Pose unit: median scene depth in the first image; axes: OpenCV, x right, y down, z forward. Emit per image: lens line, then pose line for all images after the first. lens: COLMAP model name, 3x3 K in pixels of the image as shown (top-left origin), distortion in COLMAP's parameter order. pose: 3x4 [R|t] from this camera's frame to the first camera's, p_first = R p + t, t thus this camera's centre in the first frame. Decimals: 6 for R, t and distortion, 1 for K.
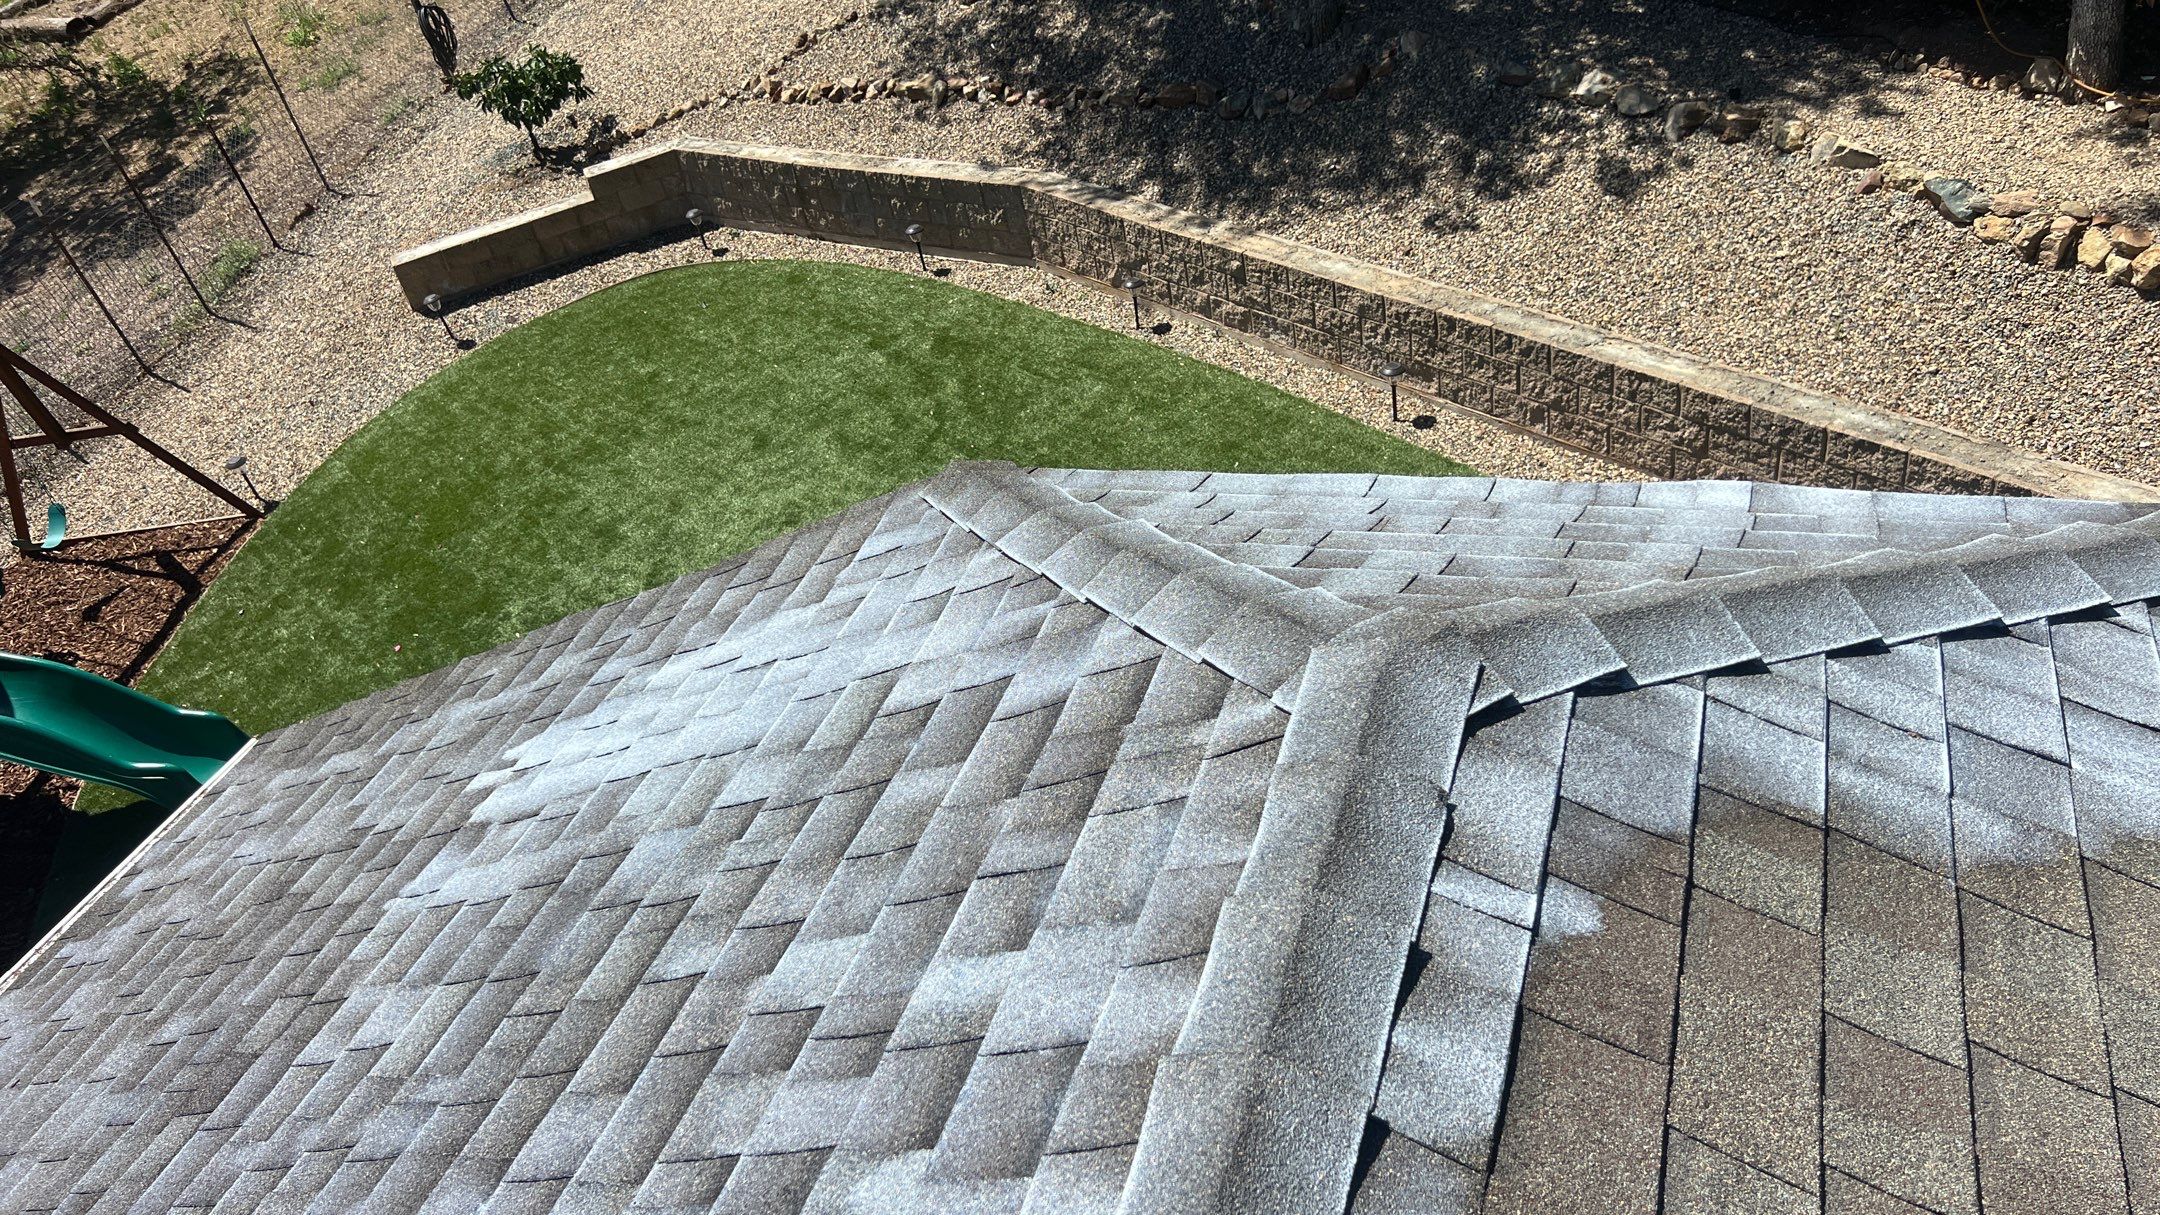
lens RADIAL K [[1618.8, 0, 1059.2], [0, 1618.8, 646.0], [0, 0, 1]] dist [0.051551, -0.062143]
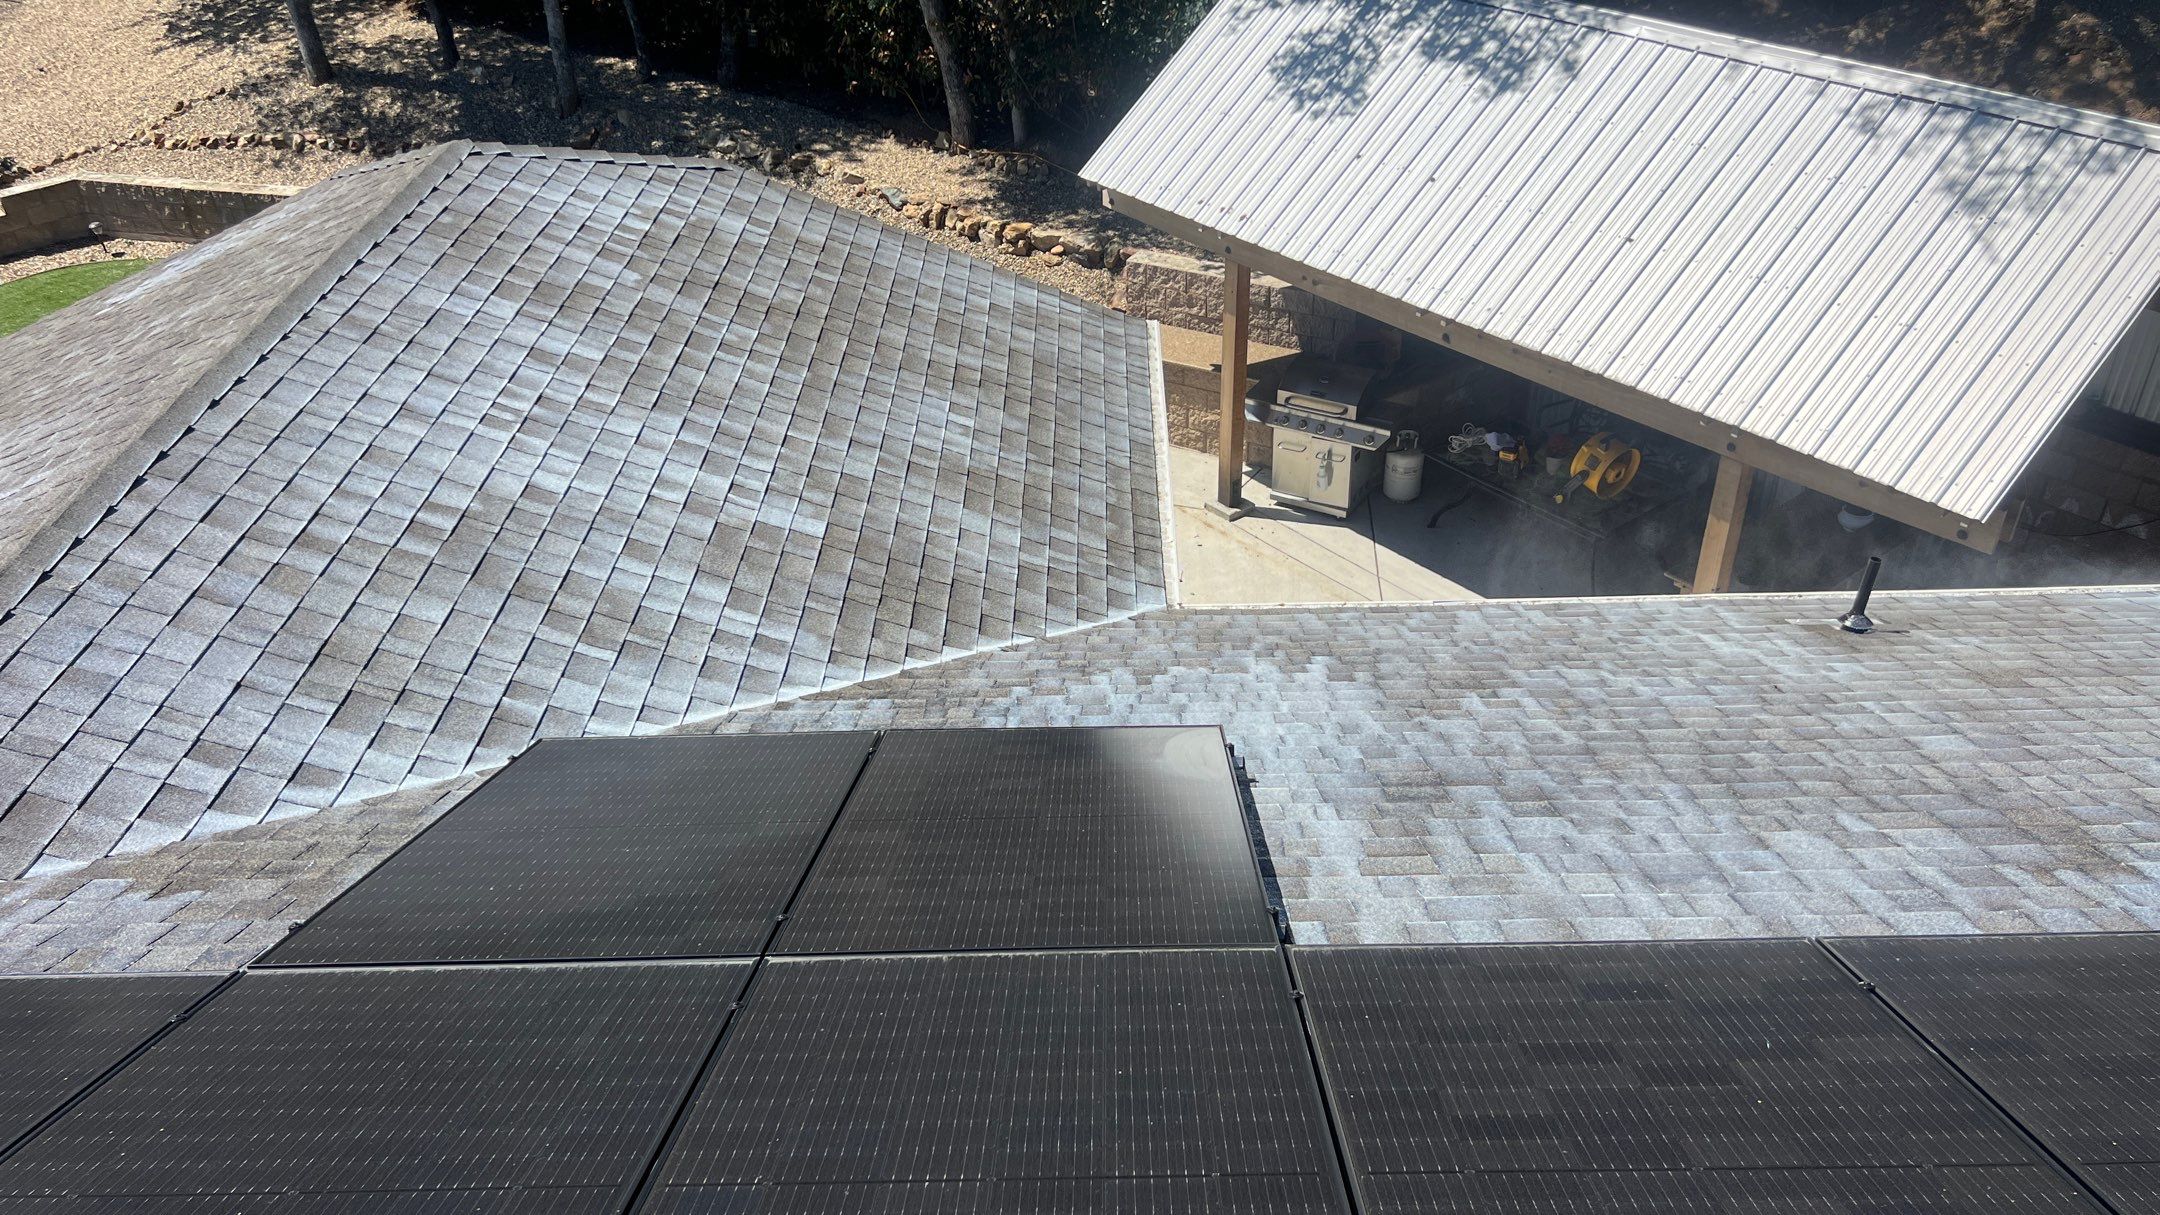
lens RADIAL K [[1618.8, 0, 1085.0], [0, 1618.8, 627.5], [0, 0, 1]] dist [0.051551, -0.062143]
pose [[0.927772, -0.060751, 0.368169, 0.009736], [0.096708, 0.992093, -0.079998, 0.232661], [-0.360398, 0.109825, 0.926311, -0.461220]]
